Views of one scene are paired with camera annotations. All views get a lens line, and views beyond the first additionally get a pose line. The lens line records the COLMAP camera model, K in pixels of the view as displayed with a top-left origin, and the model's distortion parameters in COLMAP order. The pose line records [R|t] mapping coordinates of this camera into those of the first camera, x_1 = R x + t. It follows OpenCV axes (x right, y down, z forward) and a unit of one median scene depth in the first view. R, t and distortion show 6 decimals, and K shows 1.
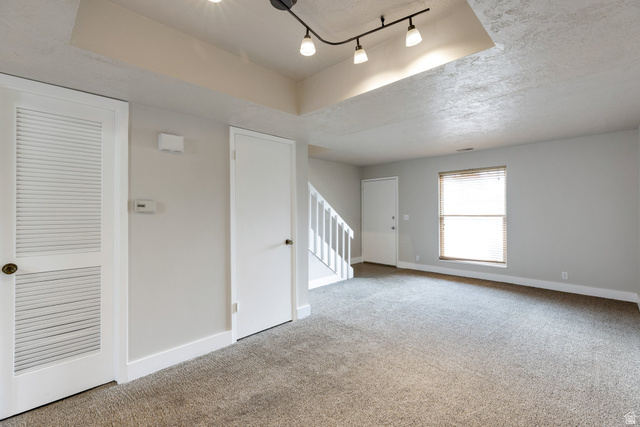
lens RADIAL K [[291.4, 0, 326.0], [0, 291.4, 213.6], [0, 0, 1]] dist [0.000733, -0.000257]
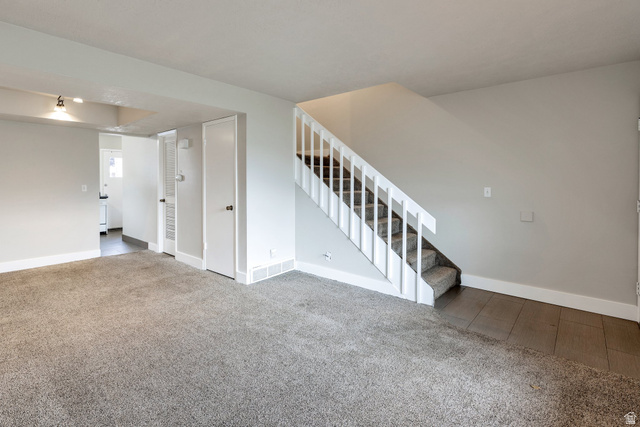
lens RADIAL K [[291.4, 0, 326.0], [0, 291.4, 213.6], [0, 0, 1]] dist [0.000733, -0.000257]
pose [[0.039344, 0.071368, -0.996674, 0.946721], [-0.020356, 0.997296, 0.070609, 0.029047], [0.999018, 0.017511, 0.040690, 1.232809]]
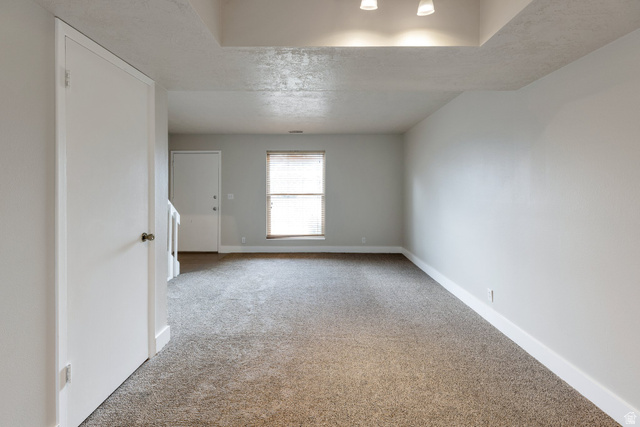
lens RADIAL K [[293.3, 0, 322.5], [0, 293.3, 191.6], [0, 0, 1]] dist [0.002824, 0.000353]
pose [[0.718328, 0.000396, 0.695704, -0.282978], [0.001563, 0.999996, -0.002183, -0.000183], [-0.695702, 0.002656, 0.718325, 0.253960]]
